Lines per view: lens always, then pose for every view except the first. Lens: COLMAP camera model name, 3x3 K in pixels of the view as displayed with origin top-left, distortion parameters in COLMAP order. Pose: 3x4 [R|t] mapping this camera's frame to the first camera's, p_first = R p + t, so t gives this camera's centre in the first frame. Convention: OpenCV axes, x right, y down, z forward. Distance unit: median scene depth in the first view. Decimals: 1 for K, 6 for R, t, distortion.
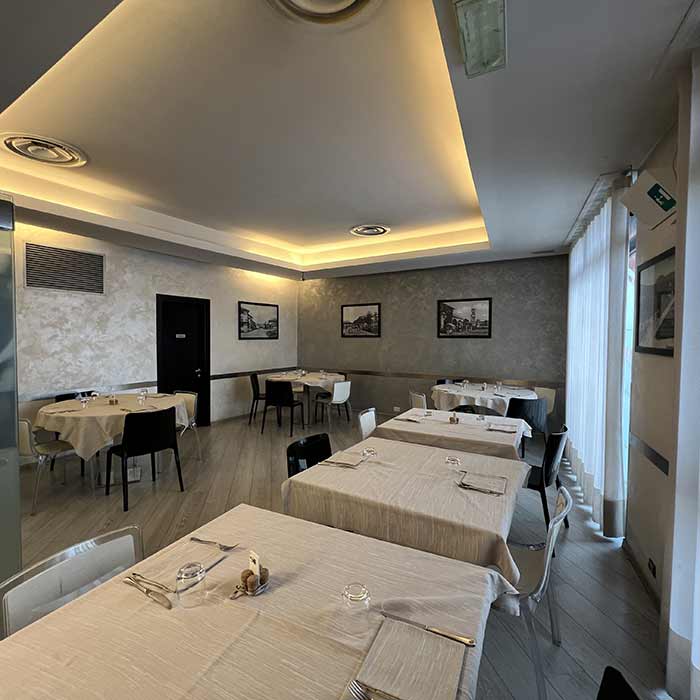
lens RADIAL K [[428.8, 0, 350.0], [0, 428.8, 350.0], [0, 0, 1]] dist [-0.000594, -0.000026]
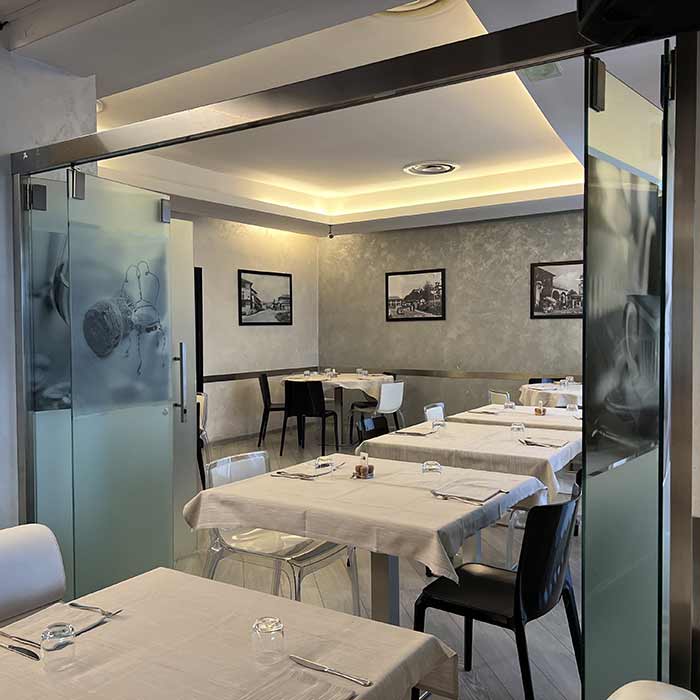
lens RADIAL K [[703.8, 0, 350.0], [0, 703.8, 350.0], [0, 0, 1]] dist [0.071311, -0.002306]
pose [[0.998117, -0.009343, -0.060628, -0.012680], [0.009722, 0.999935, 0.005961, 0.010260], [0.060568, -0.006540, 0.998143, -0.120830]]
